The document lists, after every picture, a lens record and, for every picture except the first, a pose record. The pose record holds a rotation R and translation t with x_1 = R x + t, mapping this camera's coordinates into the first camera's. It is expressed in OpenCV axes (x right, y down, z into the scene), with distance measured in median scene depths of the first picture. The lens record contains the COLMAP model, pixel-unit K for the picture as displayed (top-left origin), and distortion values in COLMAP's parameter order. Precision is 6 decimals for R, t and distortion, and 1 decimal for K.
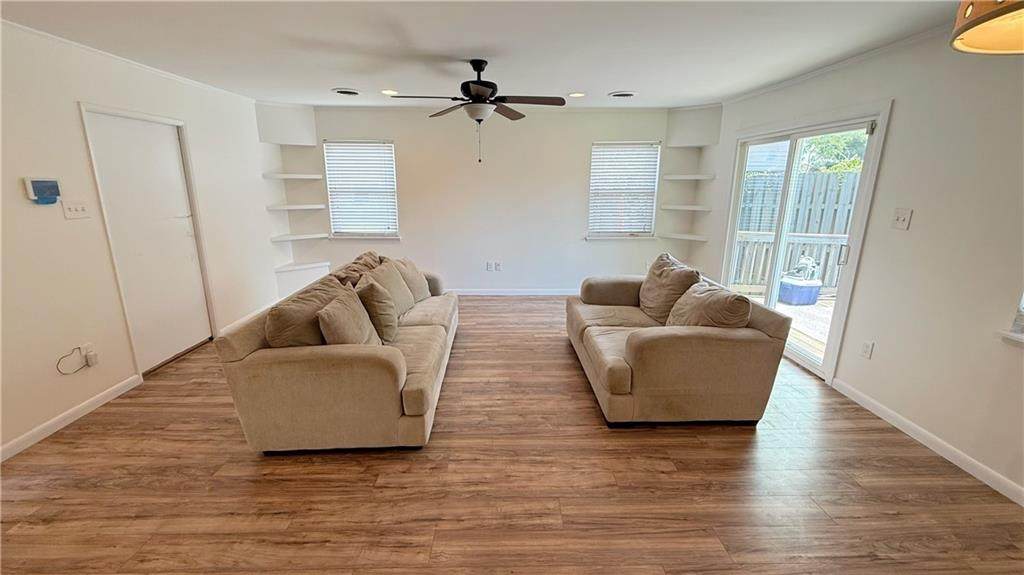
lens RADIAL K [[415.9, 0, 510.0], [0, 415.9, 286.8], [0, 0, 1]] dist [0.000821, -0.000099]
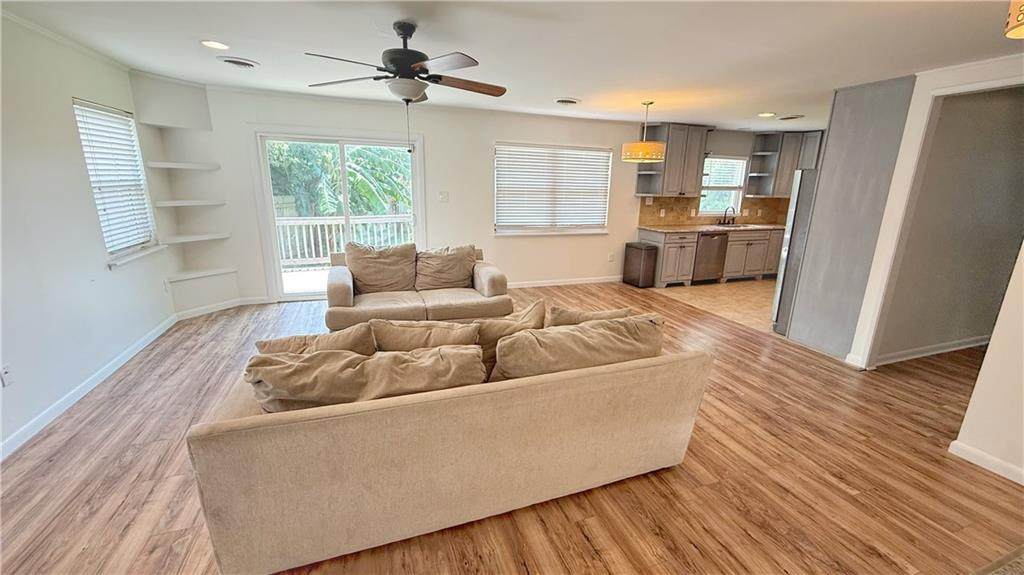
lens RADIAL K [[407.3, 0, 509.5], [0, 407.3, 287.1], [0, 0, 1]] dist [0.000519, 0.000004]
pose [[-0.321768, -0.245932, 0.914321, -0.704098], [0.205879, 0.924398, 0.321096, -0.206925], [-0.924164, 0.291558, -0.246810, 0.830825]]
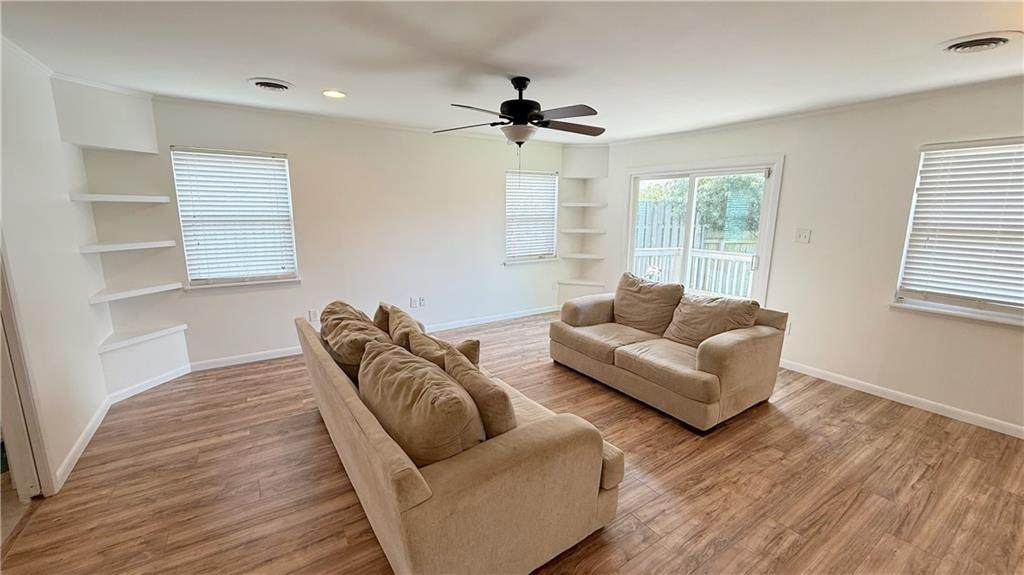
lens RADIAL K [[407.3, 0, 509.5], [0, 407.3, 287.1], [0, 0, 1]] dist [0.000519, 0.000004]
pose [[0.844582, -0.099238, 0.526149, -0.440146], [0.125165, 0.992040, -0.013806, -0.058453], [-0.520591, 0.077515, 0.850280, 0.208316]]
